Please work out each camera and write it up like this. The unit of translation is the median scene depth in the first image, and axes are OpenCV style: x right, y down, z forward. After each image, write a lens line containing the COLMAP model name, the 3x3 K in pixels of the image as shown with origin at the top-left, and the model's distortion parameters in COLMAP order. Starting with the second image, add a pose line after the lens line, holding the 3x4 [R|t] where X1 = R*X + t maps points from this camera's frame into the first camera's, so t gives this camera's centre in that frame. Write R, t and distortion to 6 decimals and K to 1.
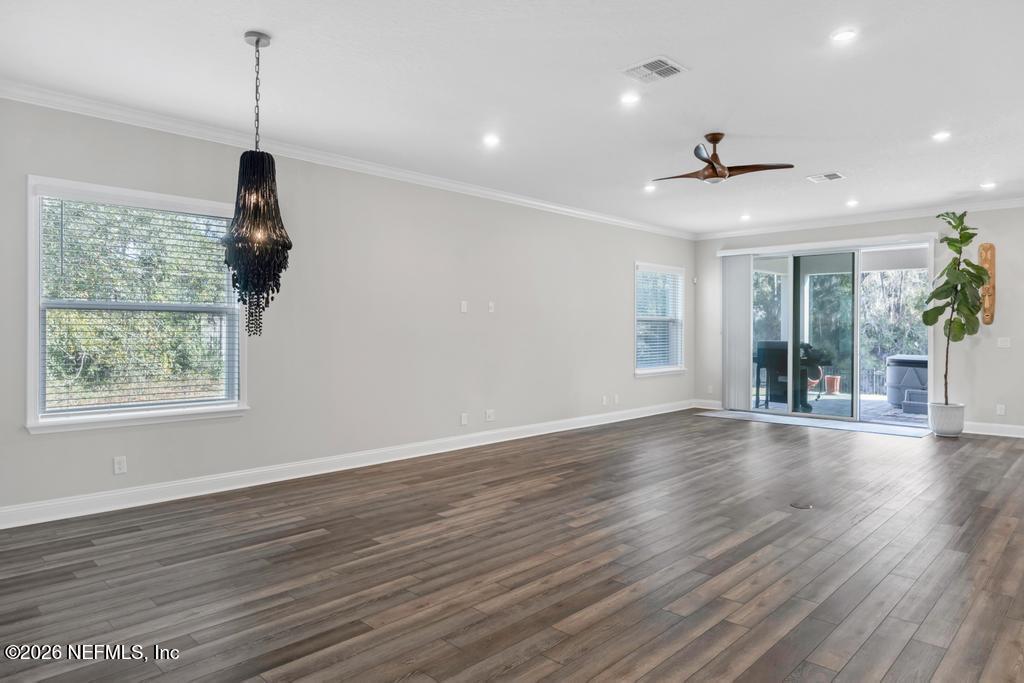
lens RADIAL K [[627.4, 0, 504.1], [0, 627.4, 340.1], [0, 0, 1]] dist [-0.015953, 0.001005]
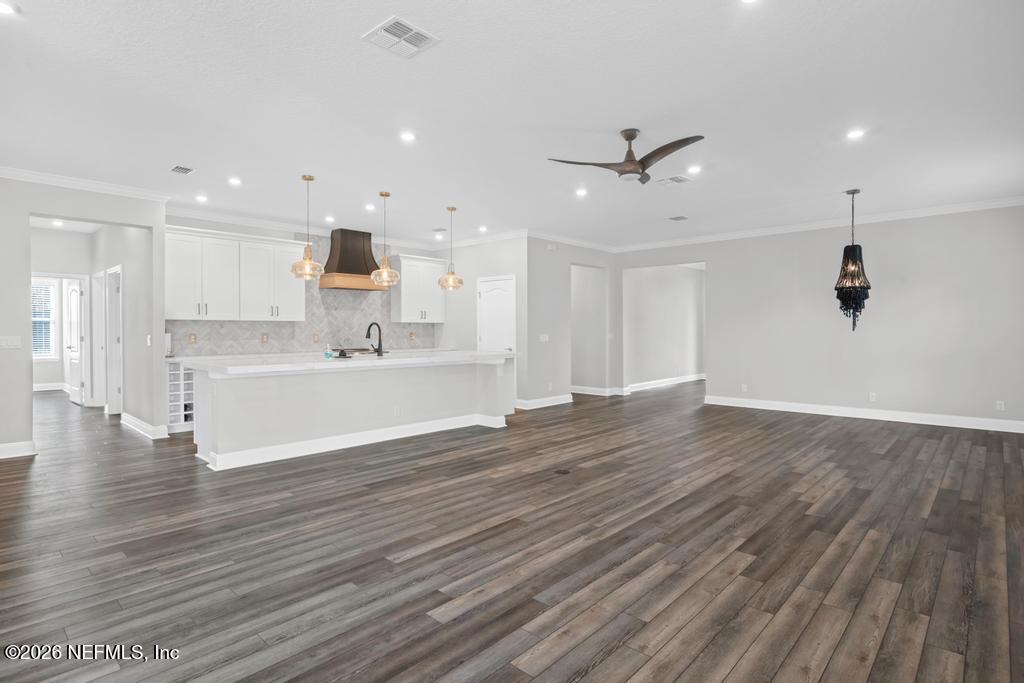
lens RADIAL K [[524.3, 0, 512.9], [0, 524.3, 336.3], [0, 0, 1]] dist [-0.010506, -0.000316]
pose [[-0.999230, 0.002129, -0.039175, 0.650312], [0.001011, 0.999592, 0.028532, -0.031137], [0.039219, 0.028471, -0.998825, 2.138024]]
